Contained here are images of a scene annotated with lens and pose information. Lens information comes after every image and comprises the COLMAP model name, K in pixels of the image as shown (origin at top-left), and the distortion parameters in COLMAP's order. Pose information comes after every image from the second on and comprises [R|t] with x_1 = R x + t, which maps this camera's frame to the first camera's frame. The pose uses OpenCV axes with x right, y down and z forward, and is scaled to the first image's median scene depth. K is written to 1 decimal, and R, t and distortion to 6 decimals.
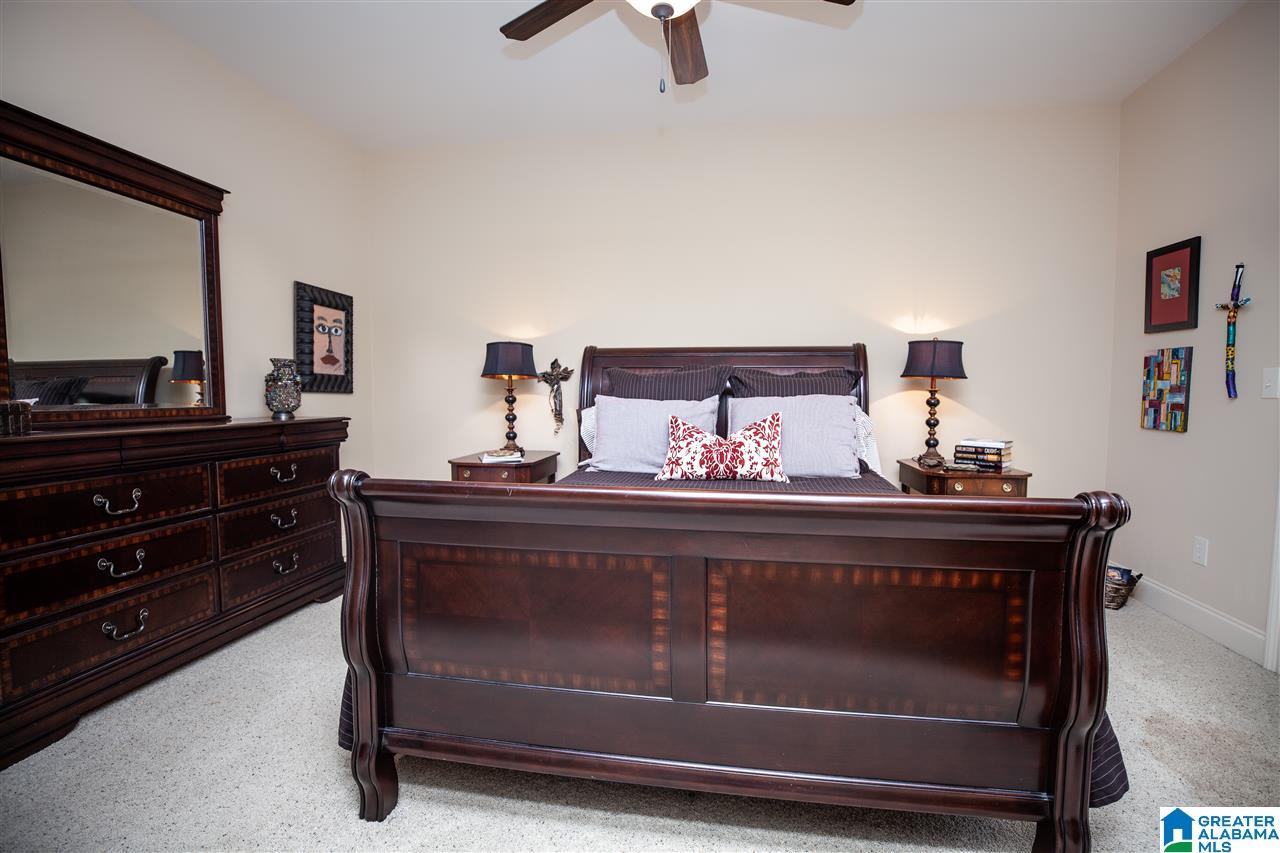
lens RADIAL K [[593.7, 0, 637.2], [0, 593.7, 423.0], [0, 0, 1]] dist [-0.016217, 0.003633]
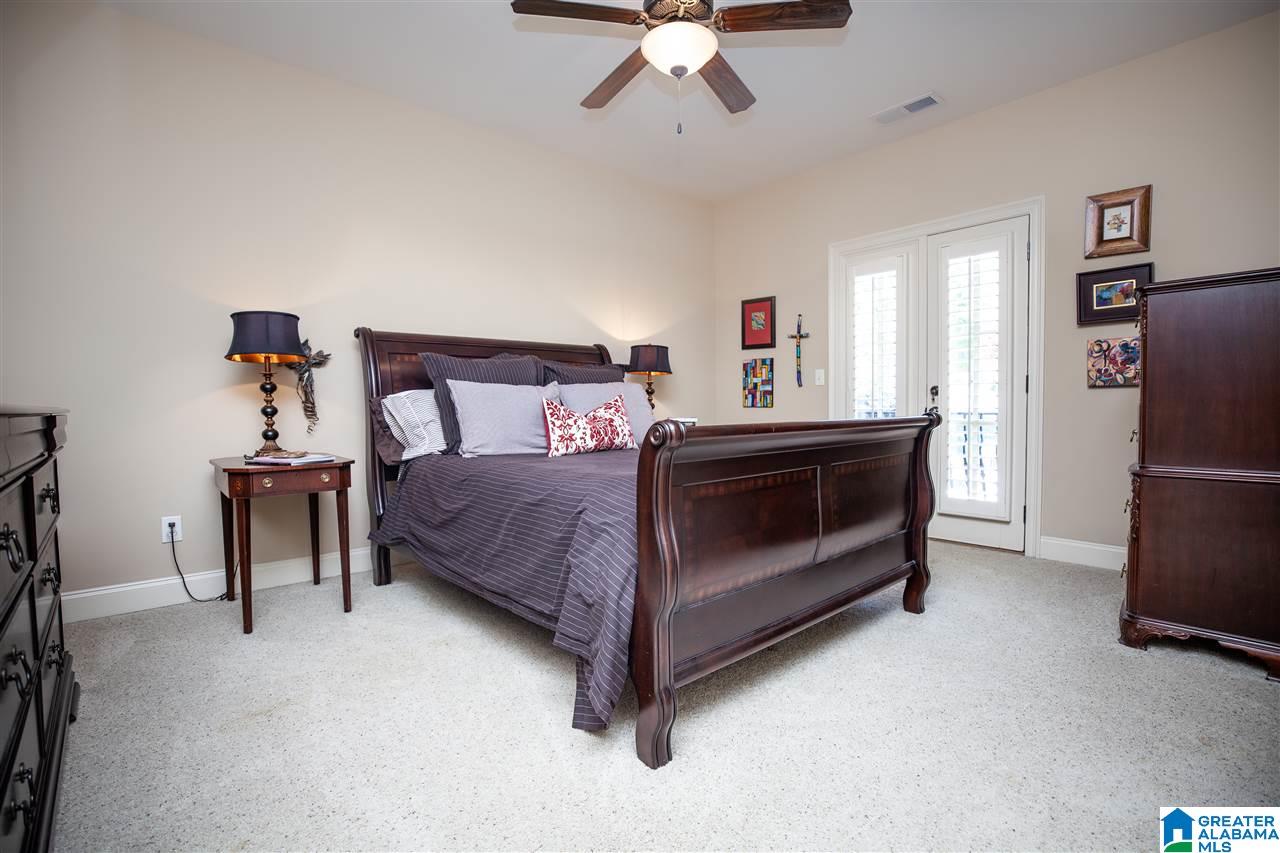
lens RADIAL K [[593.7, 0, 638.4], [0, 593.7, 430.4], [0, 0, 1]] dist [-0.016217, 0.003633]
pose [[0.628163, -0.042833, 0.776902, -0.669902], [0.052683, 0.998534, 0.012456, 0.041595], [-0.776296, 0.033105, 0.629498, 0.192612]]
